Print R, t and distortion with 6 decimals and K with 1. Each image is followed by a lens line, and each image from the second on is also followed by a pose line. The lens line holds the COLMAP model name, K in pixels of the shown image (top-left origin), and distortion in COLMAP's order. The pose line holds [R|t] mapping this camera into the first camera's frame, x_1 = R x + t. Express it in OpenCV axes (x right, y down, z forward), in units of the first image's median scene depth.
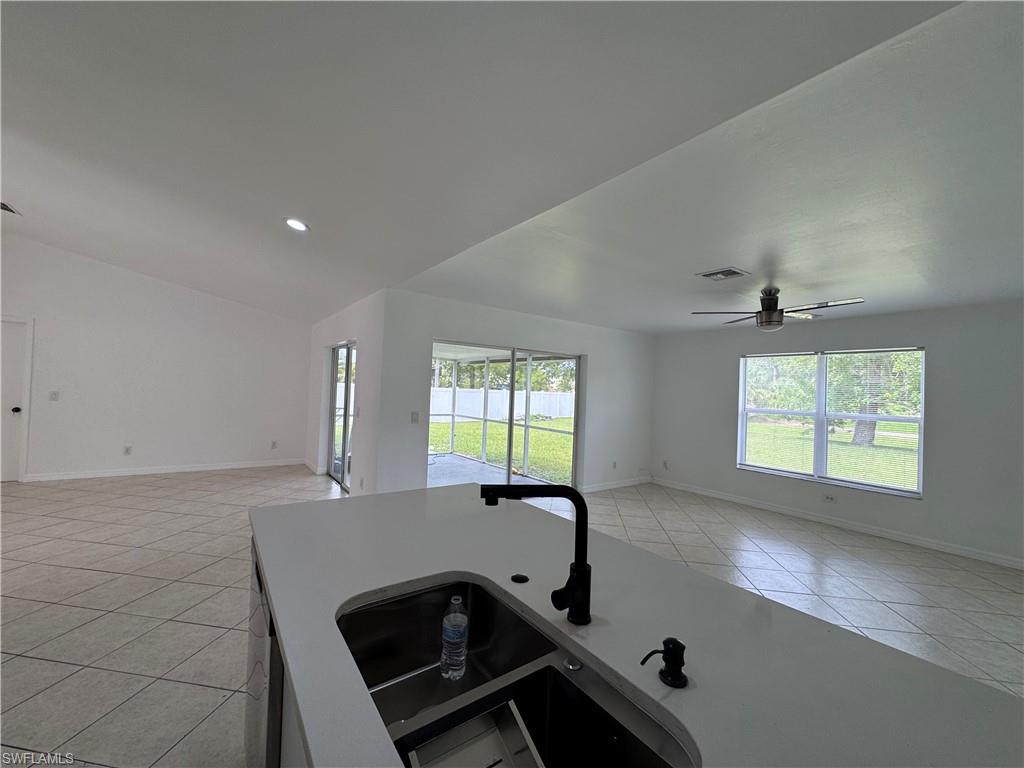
lens RADIAL K [[410.3, 0, 512.8], [0, 410.3, 377.4], [0, 0, 1]] dist [-0.003738, -0.000299]
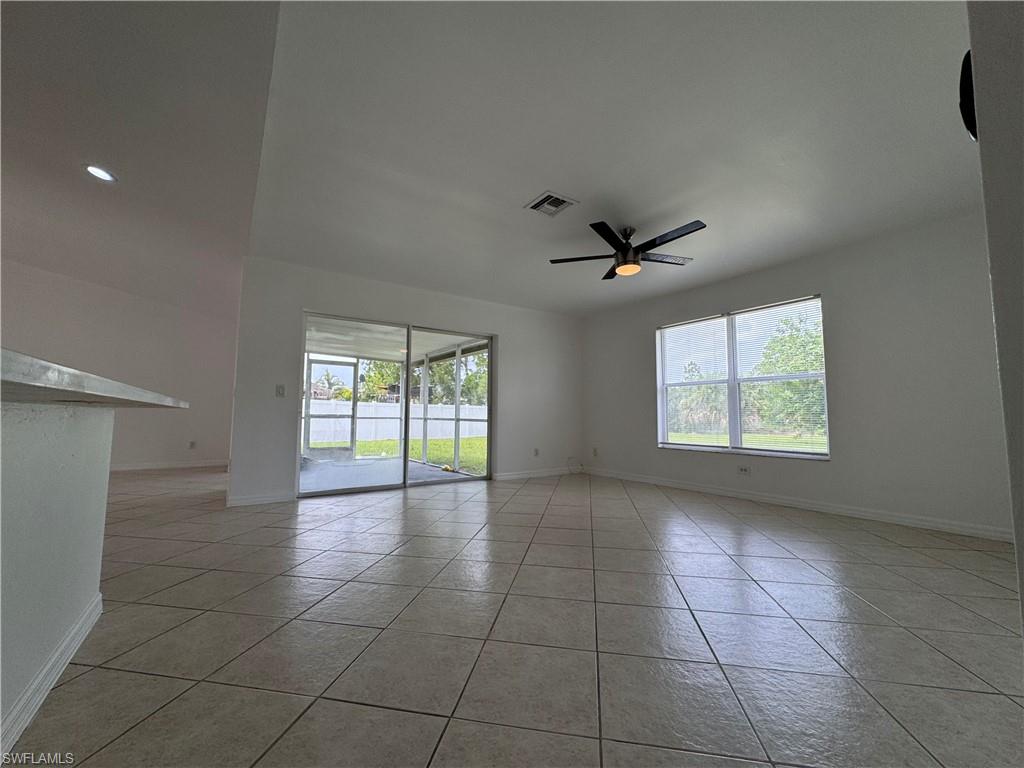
lens RADIAL K [[410.3, 0, 515.6], [0, 410.3, 376.2], [0, 0, 1]] dist [-0.003738, -0.000299]
pose [[0.999106, -0.035490, -0.022984, 0.268366], [0.033887, 0.997194, -0.066754, 0.119070], [0.025288, 0.065915, 0.997505, 0.058735]]
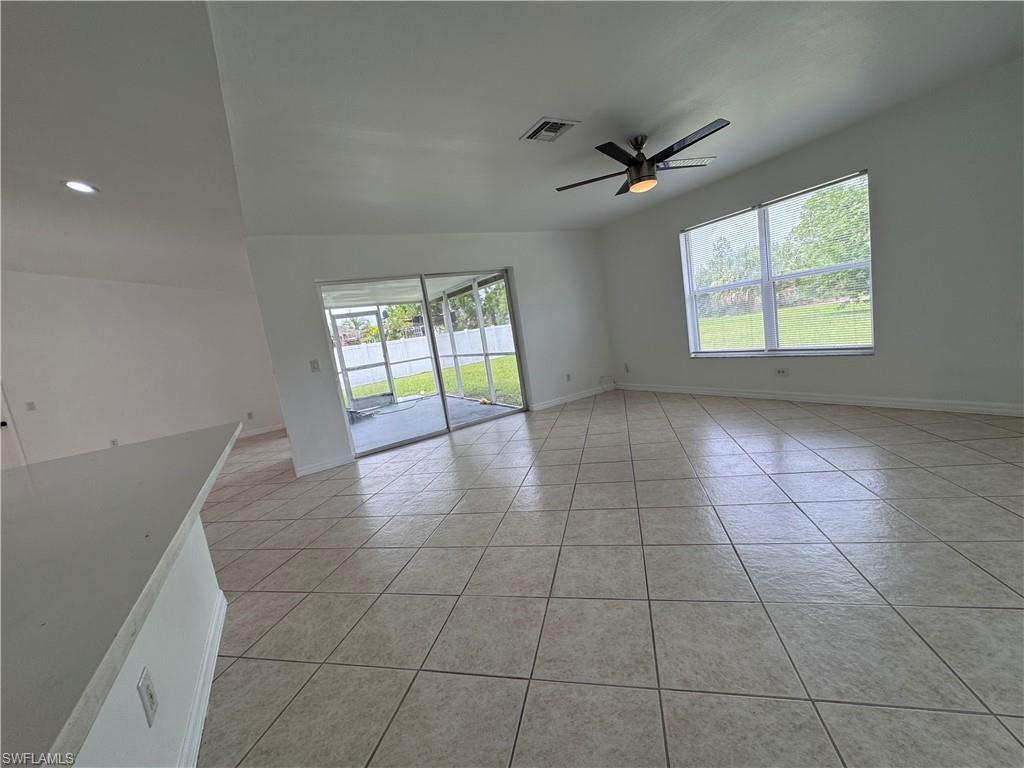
lens RADIAL K [[410.3, 0, 514.1], [0, 410.3, 377.3], [0, 0, 1]] dist [-0.003738, -0.000299]
pose [[0.977970, -0.174556, -0.114476, 0.275501], [0.190242, 0.971033, 0.144581, 0.060318], [0.085922, -0.163174, 0.982849, 0.061730]]
